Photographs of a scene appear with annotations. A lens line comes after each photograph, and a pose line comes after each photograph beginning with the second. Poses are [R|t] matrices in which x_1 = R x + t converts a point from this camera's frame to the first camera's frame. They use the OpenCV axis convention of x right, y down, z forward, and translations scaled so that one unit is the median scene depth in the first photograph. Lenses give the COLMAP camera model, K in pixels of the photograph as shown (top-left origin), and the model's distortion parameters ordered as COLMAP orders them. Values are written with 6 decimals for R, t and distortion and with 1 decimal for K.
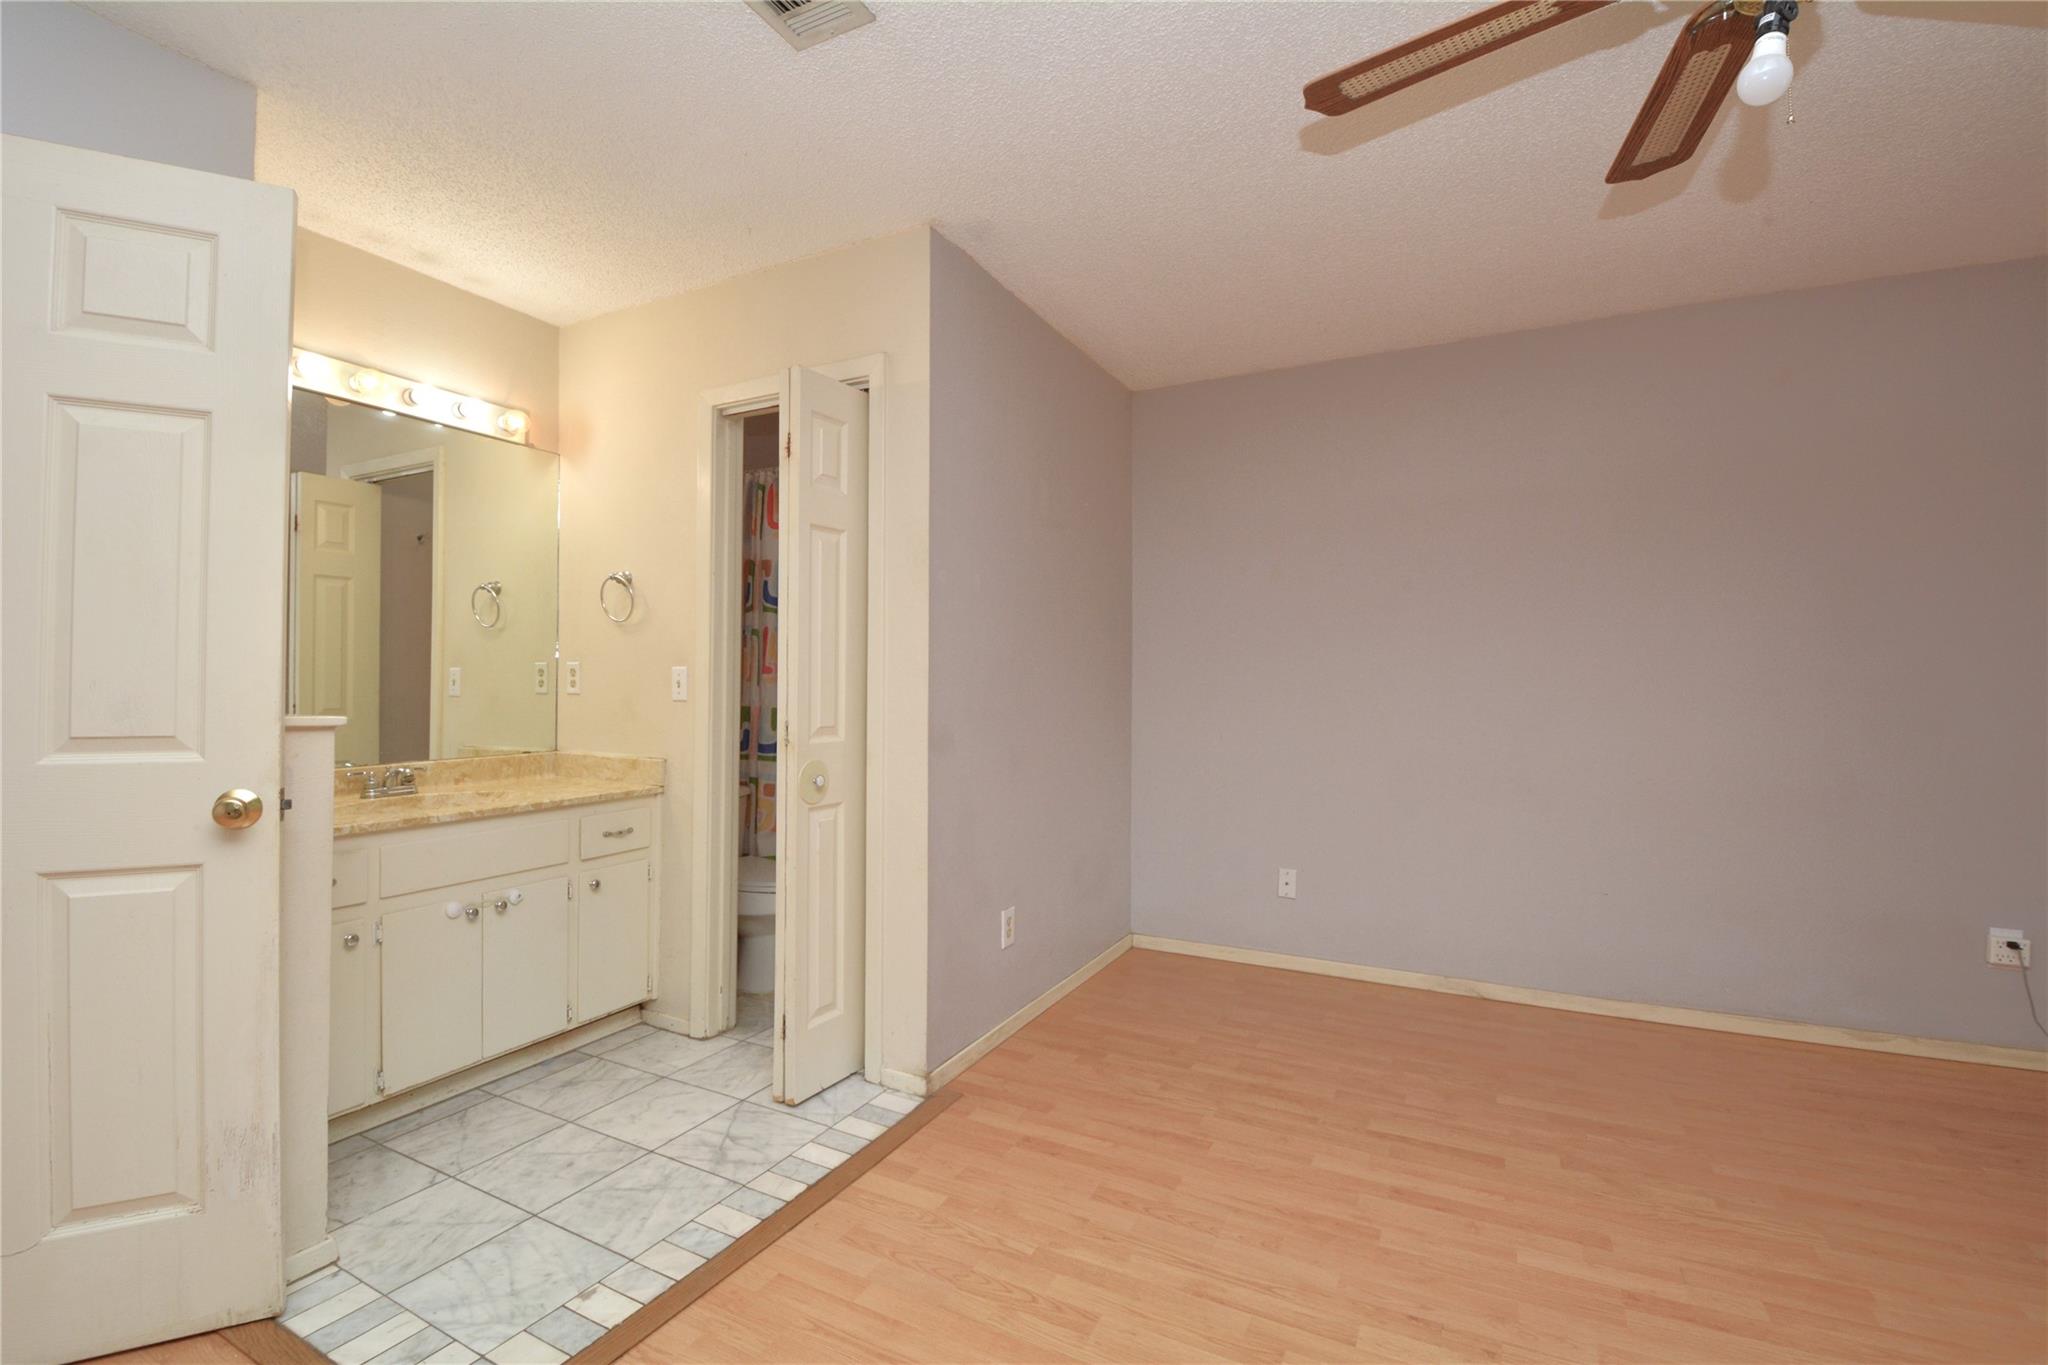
lens RADIAL K [[902.6, 0, 1015.9], [0, 902.6, 677.3], [0, 0, 1]] dist [0.001778, -0.015715]
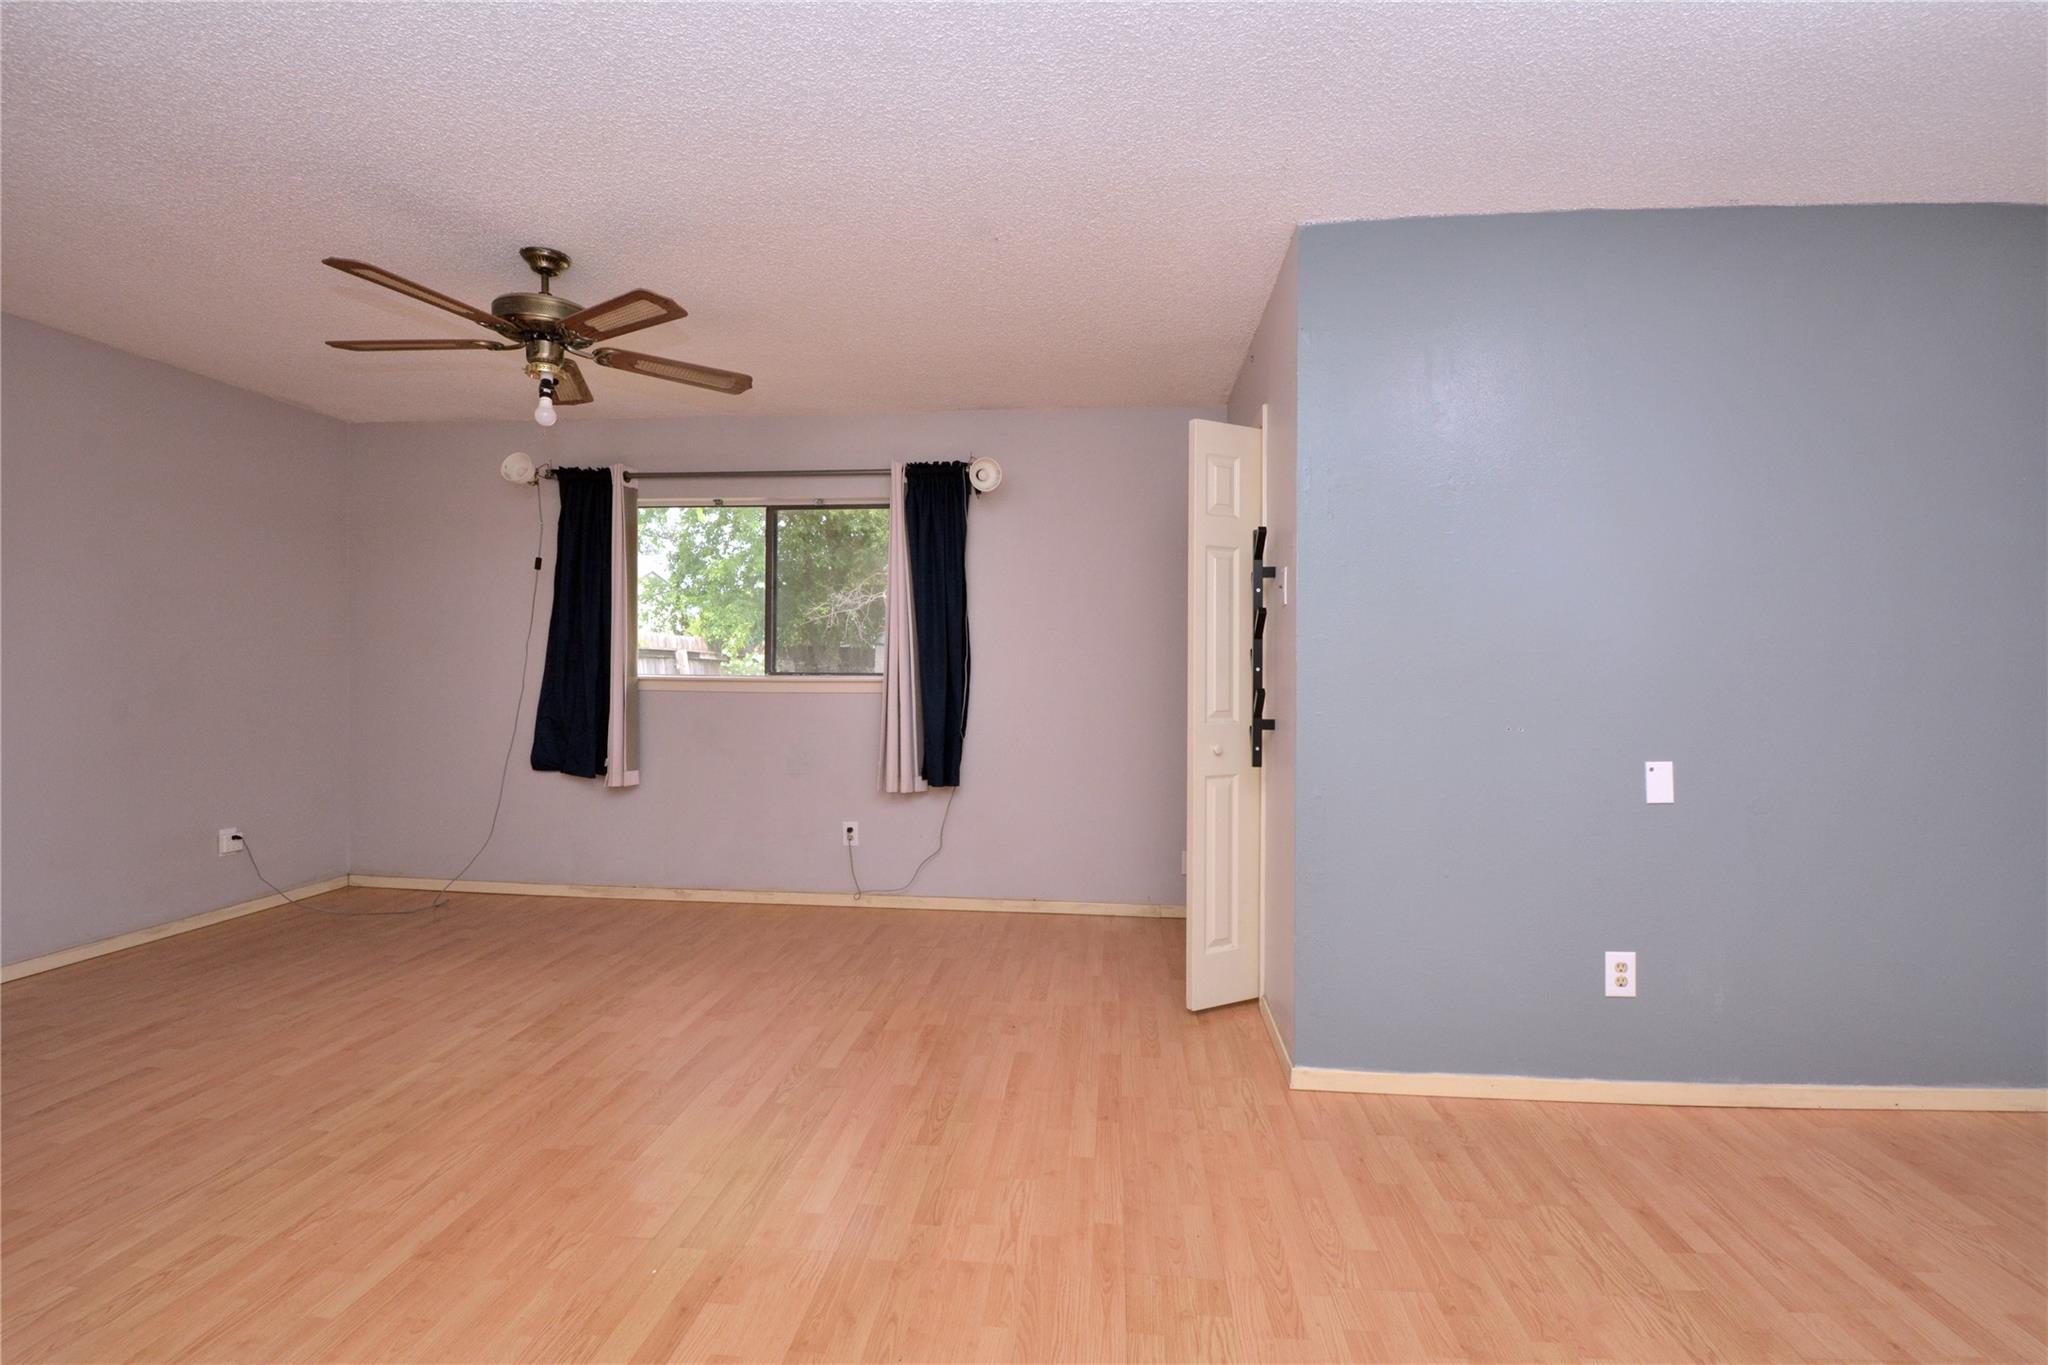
lens RADIAL K [[904.4, 0, 1017.4], [0, 904.4, 674.5], [0, 0, 1]] dist [0.009958, -0.014127]
pose [[-0.360204, -0.012064, 0.932796, -1.121293], [-0.015070, 0.999861, 0.007112, -0.015290], [-0.932752, -0.011496, -0.360335, 0.406842]]
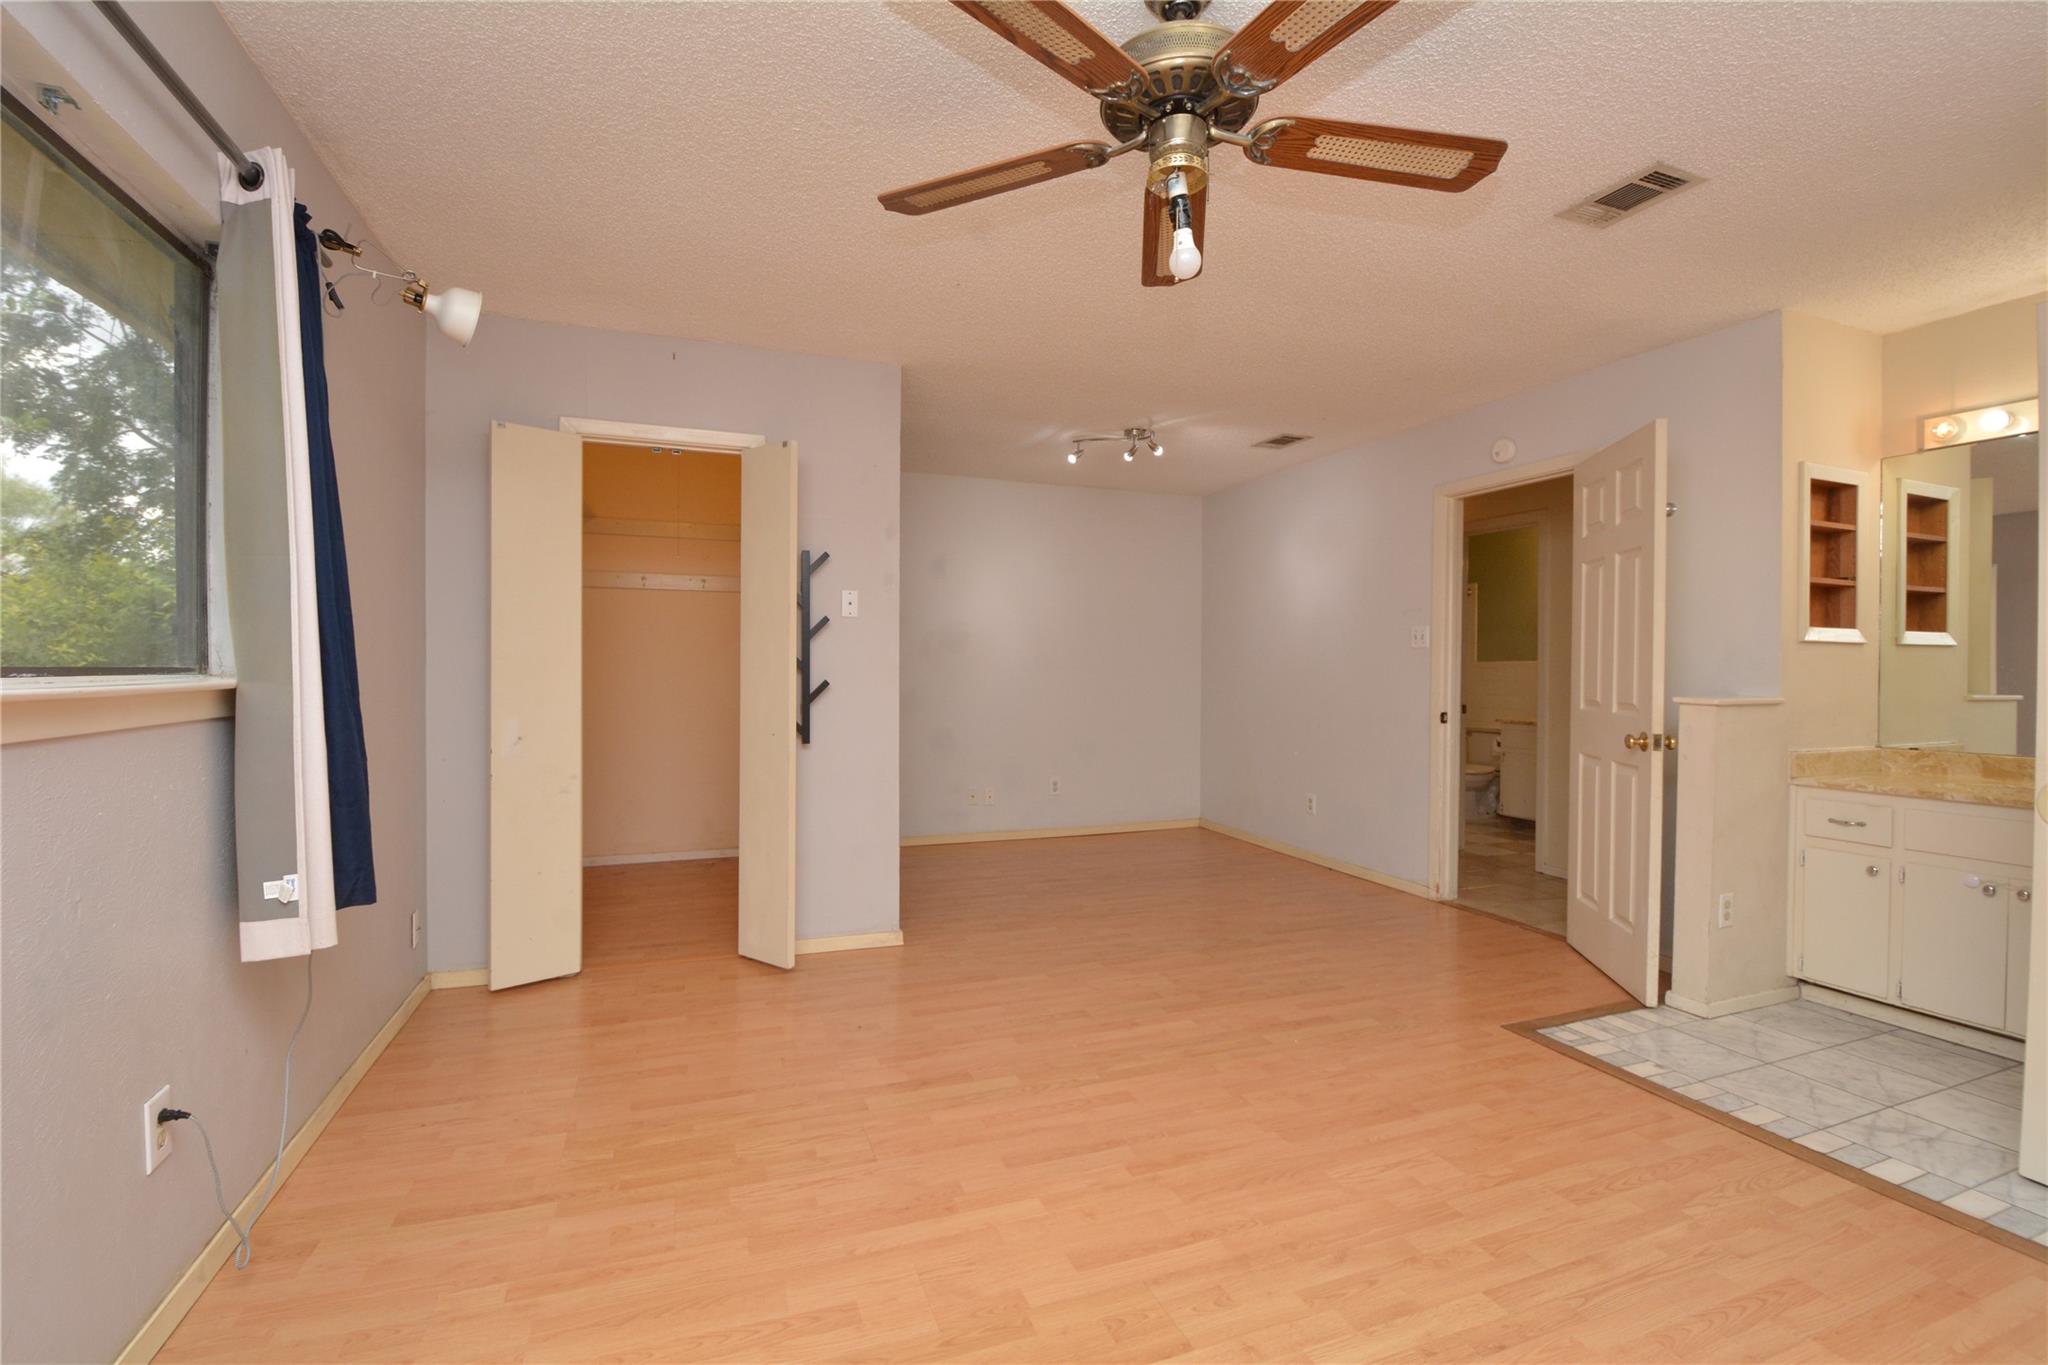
lens RADIAL K [[902.6, 0, 1015.9], [0, 902.6, 677.3], [0, 0, 1]] dist [0.001778, -0.015715]
pose [[-0.676004, -0.004014, -0.736887, 1.266911], [-0.003871, 0.999991, -0.001896, 0.009373], [0.736888, 0.001571, -0.676013, 1.073148]]
